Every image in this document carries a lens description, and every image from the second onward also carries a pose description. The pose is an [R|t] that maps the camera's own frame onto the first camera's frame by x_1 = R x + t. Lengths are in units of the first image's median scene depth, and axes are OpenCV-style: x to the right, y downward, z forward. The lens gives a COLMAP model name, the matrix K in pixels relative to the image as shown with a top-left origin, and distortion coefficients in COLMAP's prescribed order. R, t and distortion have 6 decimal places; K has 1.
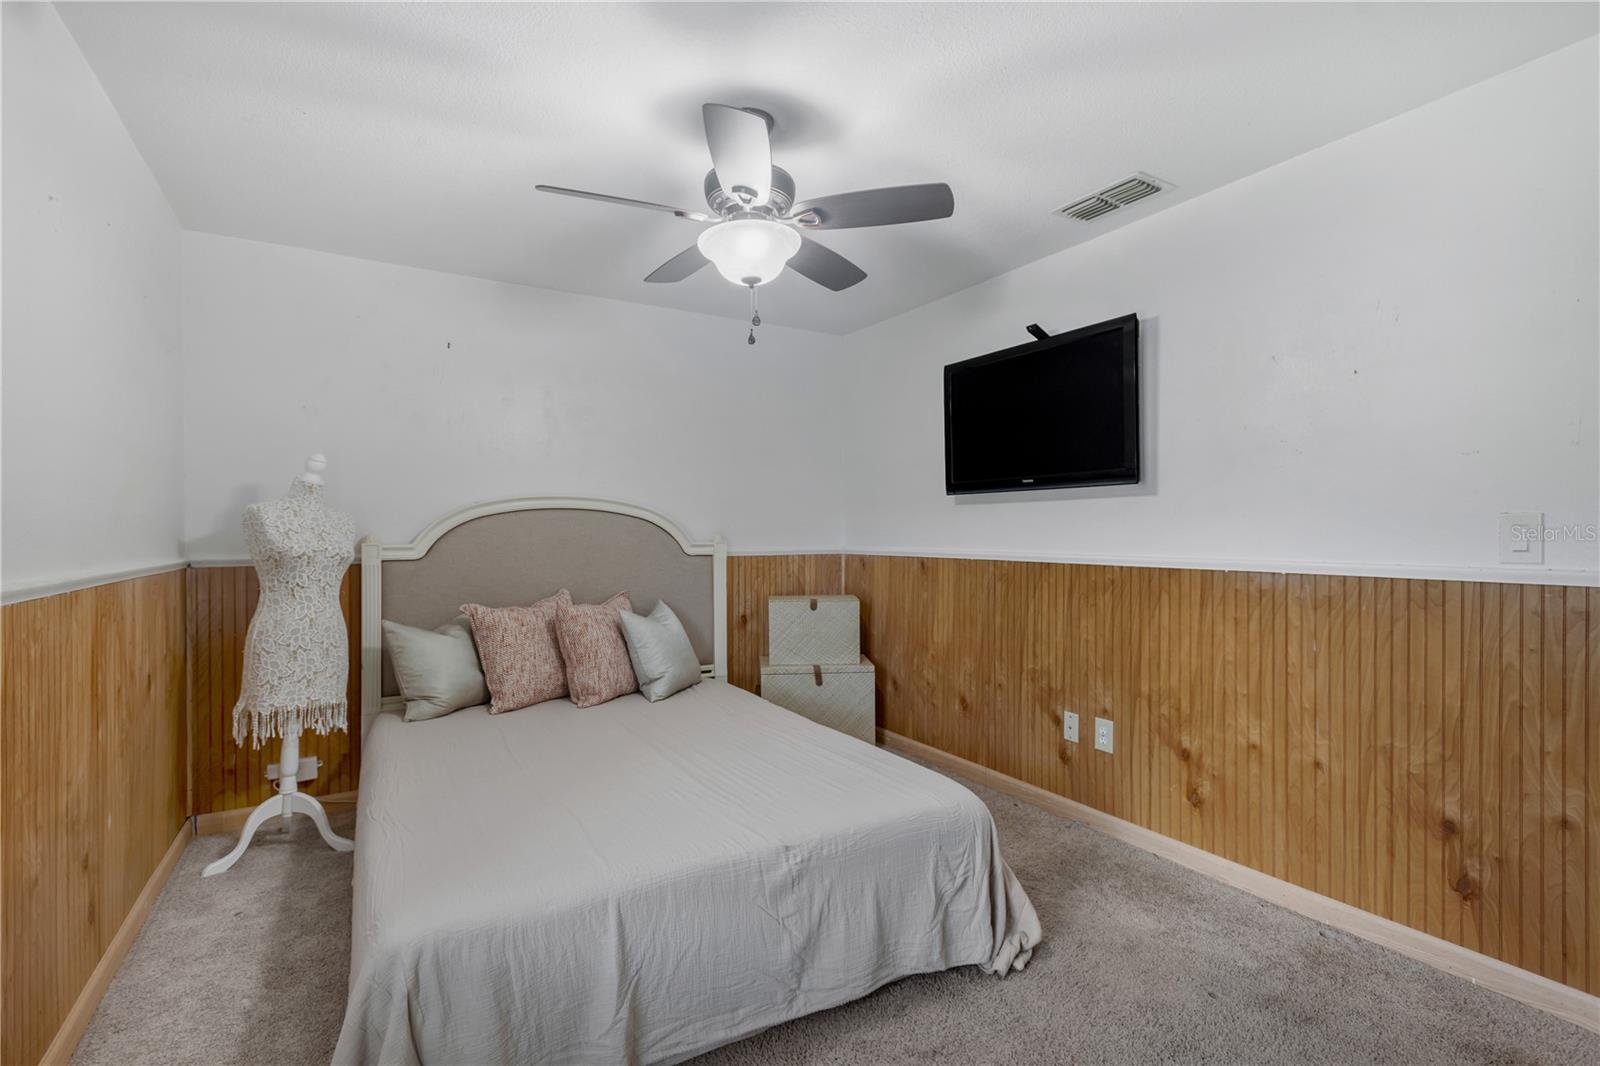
lens RADIAL K [[743.7, 0, 800.0], [0, 743.7, 533.0], [0, 0, 1]] dist [0.001201, 0.000055]
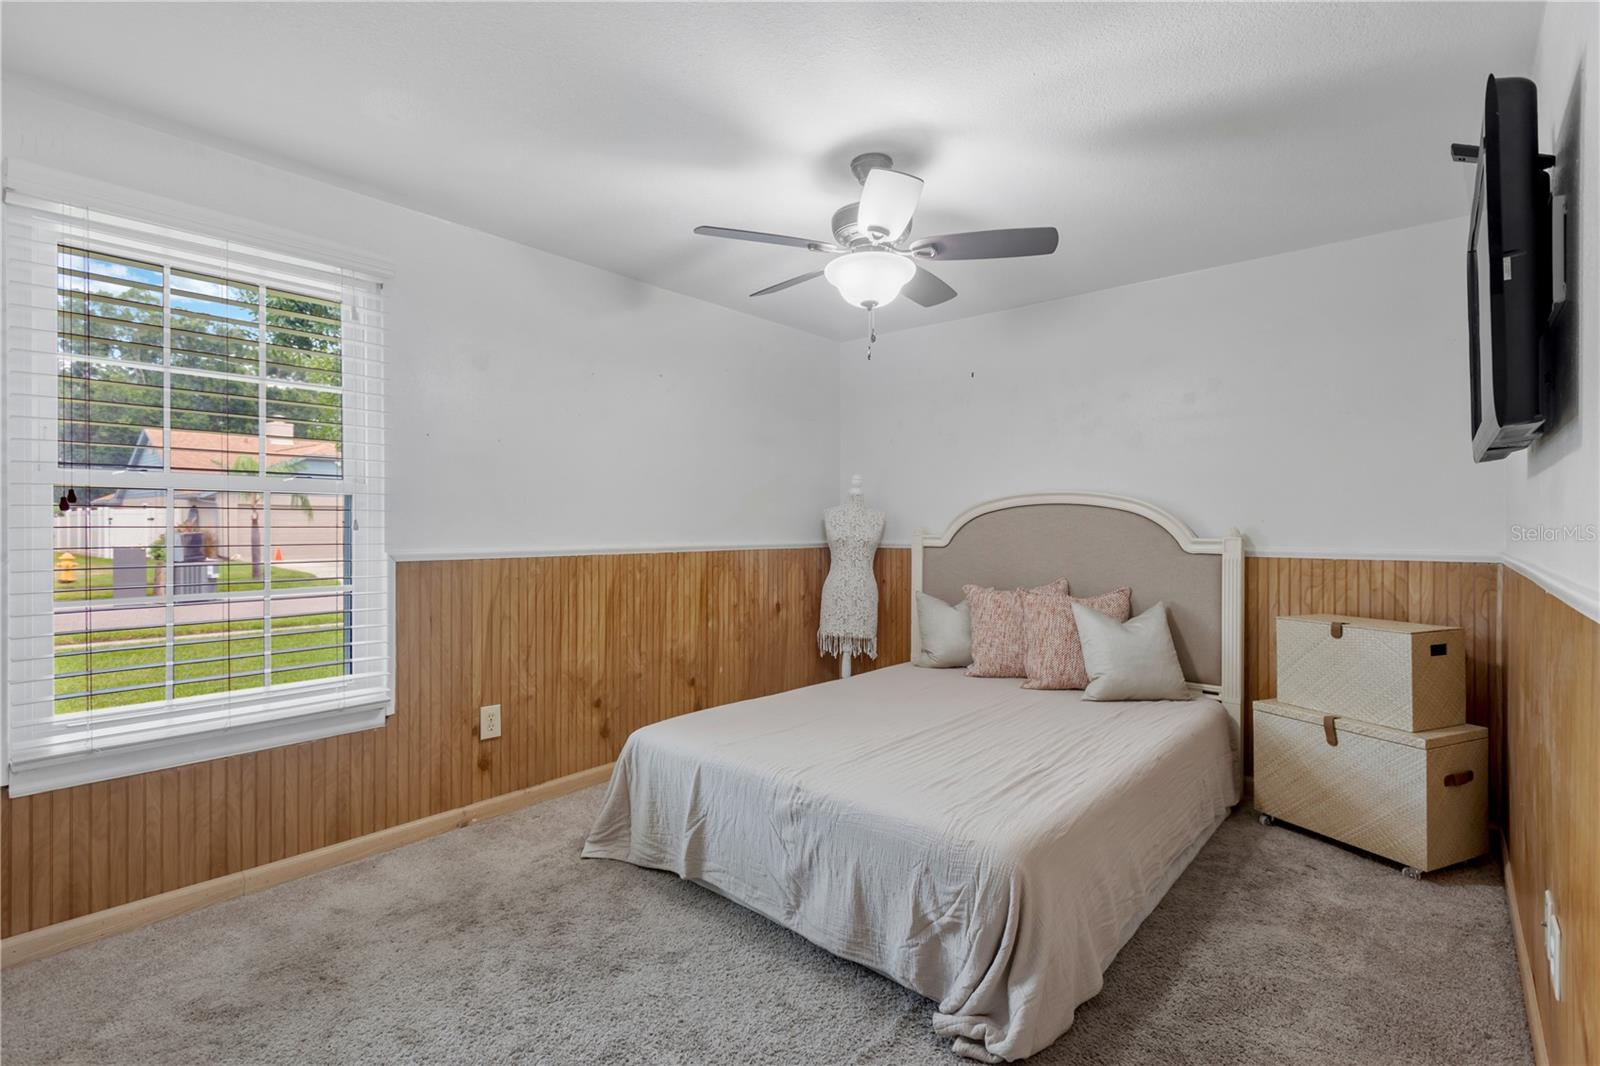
lens RADIAL K [[744.1, 0, 801.9], [0, 744.1, 531.7], [0, 0, 1]] dist [0.014629, -0.000464]
pose [[0.317431, 0.009742, -0.948231, 0.757766], [-0.002881, 0.999953, 0.009308, -0.003231], [0.948277, -0.000223, 0.317444, 0.418402]]
